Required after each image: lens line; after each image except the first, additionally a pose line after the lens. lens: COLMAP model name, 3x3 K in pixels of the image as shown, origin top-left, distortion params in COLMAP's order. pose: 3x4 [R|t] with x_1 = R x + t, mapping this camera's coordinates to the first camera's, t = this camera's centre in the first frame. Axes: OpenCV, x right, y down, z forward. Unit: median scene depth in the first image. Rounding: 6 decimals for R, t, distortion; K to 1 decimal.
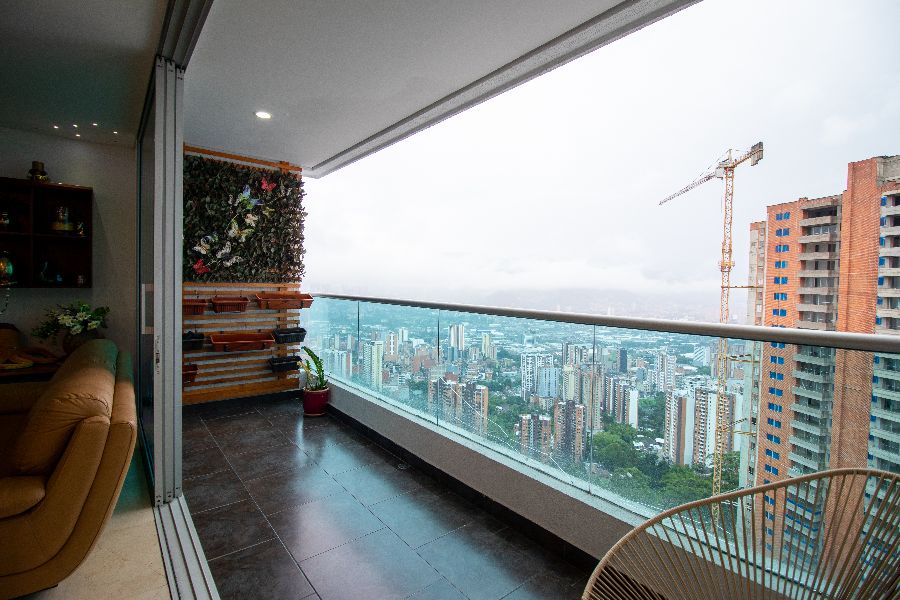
lens RADIAL K [[415.2, 0, 447.1], [0, 415.2, 294.9], [0, 0, 1]] dist [0.000927, -0.013293]
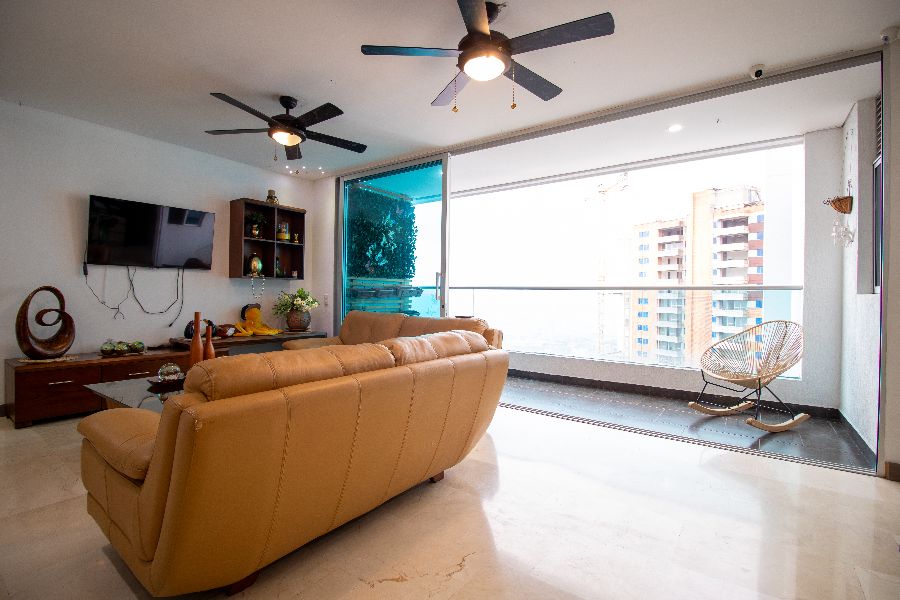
lens RADIAL K [[414.7, 0, 448.7], [0, 414.7, 295.0], [0, 0, 1]] dist [0.003040, -0.015426]
pose [[0.968923, -0.008374, 0.247220, -0.607160], [0.013981, 0.999683, -0.020933, 0.059551], [-0.246966, 0.023739, 0.968733, -0.420209]]
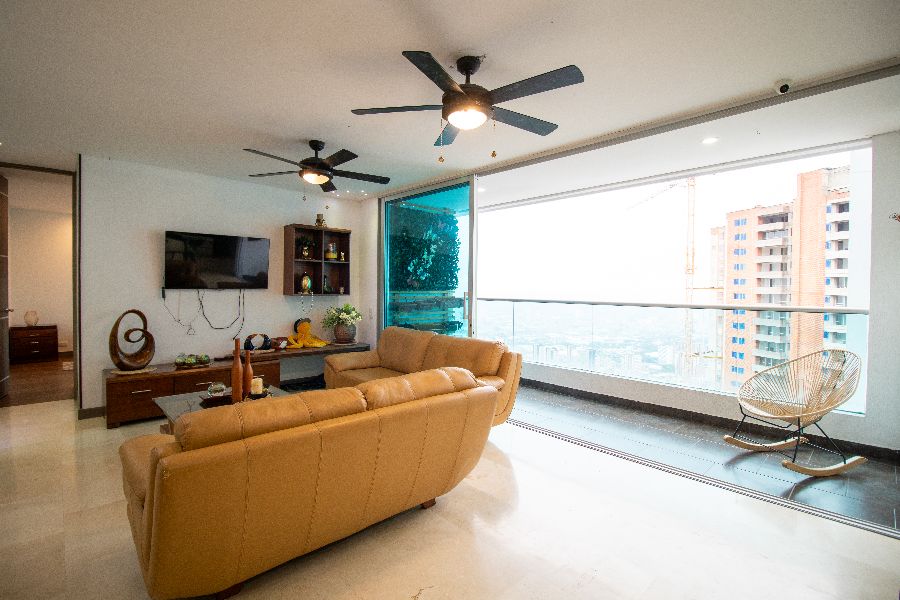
lens RADIAL K [[415.2, 0, 447.1], [0, 415.2, 294.9], [0, 0, 1]] dist [0.000927, -0.013293]
pose [[0.997557, -0.012855, 0.068669, -0.502820], [0.013536, 0.999864, -0.009465, 0.001324], [-0.068538, 0.010371, 0.997595, -0.469179]]
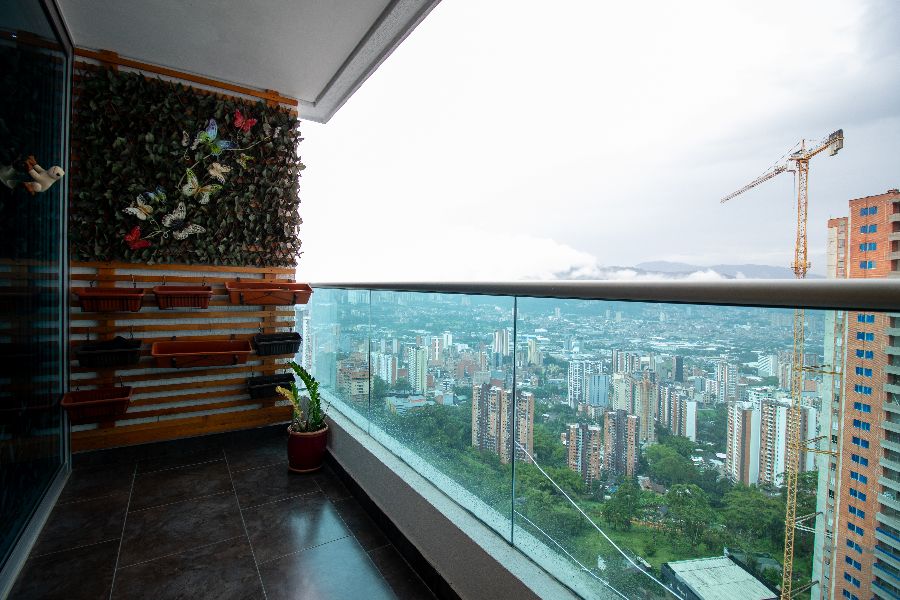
lens RADIAL K [[415.2, 0, 447.1], [0, 415.2, 294.9], [0, 0, 1]] dist [0.000927, -0.013293]
pose [[0.994341, -0.001990, -0.106218, -0.030947], [0.000699, 0.999925, -0.012188, 0.026539], [0.106234, 0.012044, 0.994268, 0.356042]]
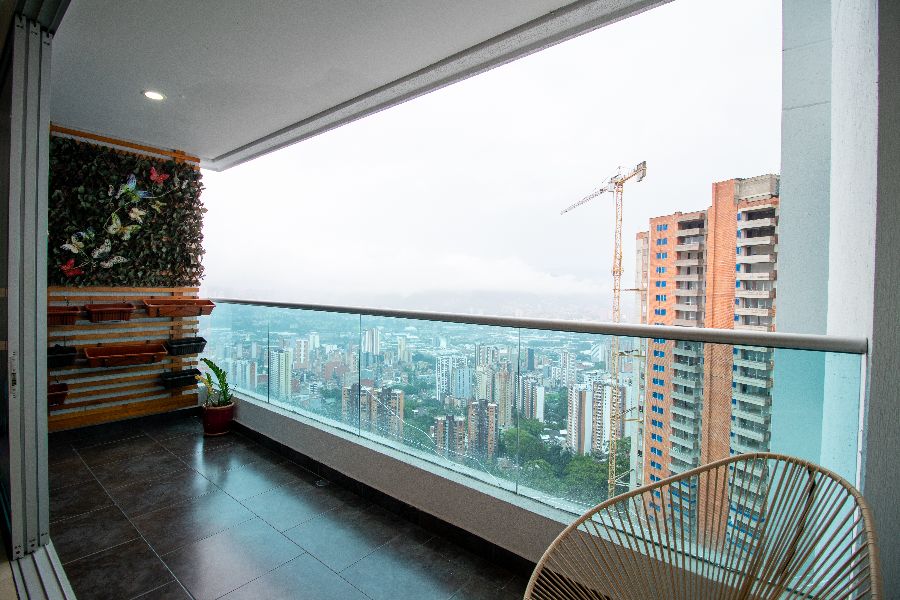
lens RADIAL K [[415.2, 0, 447.1], [0, 415.2, 294.9], [0, 0, 1]] dist [0.000927, -0.013293]
pose [[0.979196, -0.006488, 0.202815, -0.011418], [0.008265, 0.999935, -0.007913, -0.000067], [-0.202751, 0.009425, 0.979185, 0.018121]]
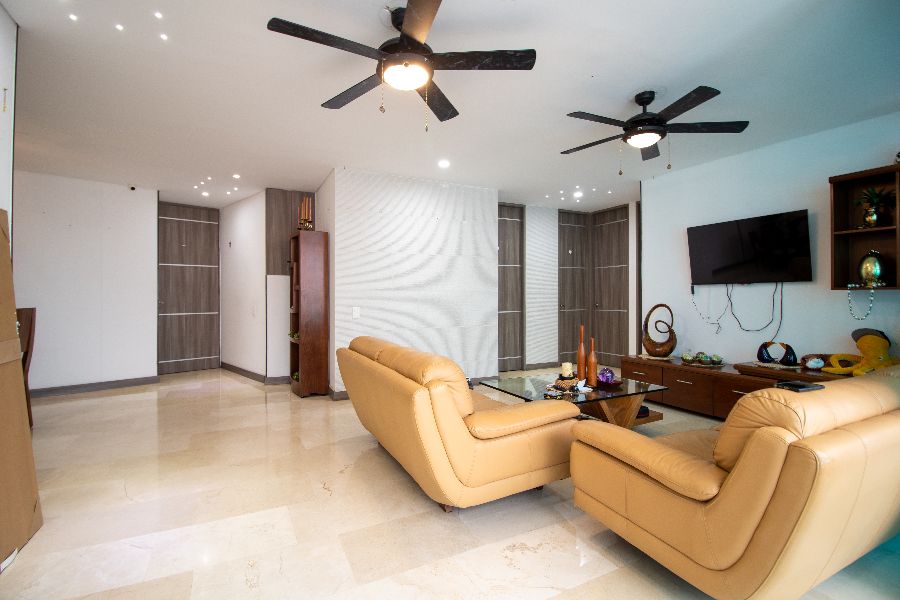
lens RADIAL K [[419.3, 0, 447.7], [0, 419.3, 295.9], [0, 0, 1]] dist [0.000445, -0.012958]
pose [[-0.211759, -0.022452, -0.977064, 0.015235], [-0.031890, 0.999362, -0.016053, 0.030813], [0.976801, 0.027759, -0.212340, 0.206827]]
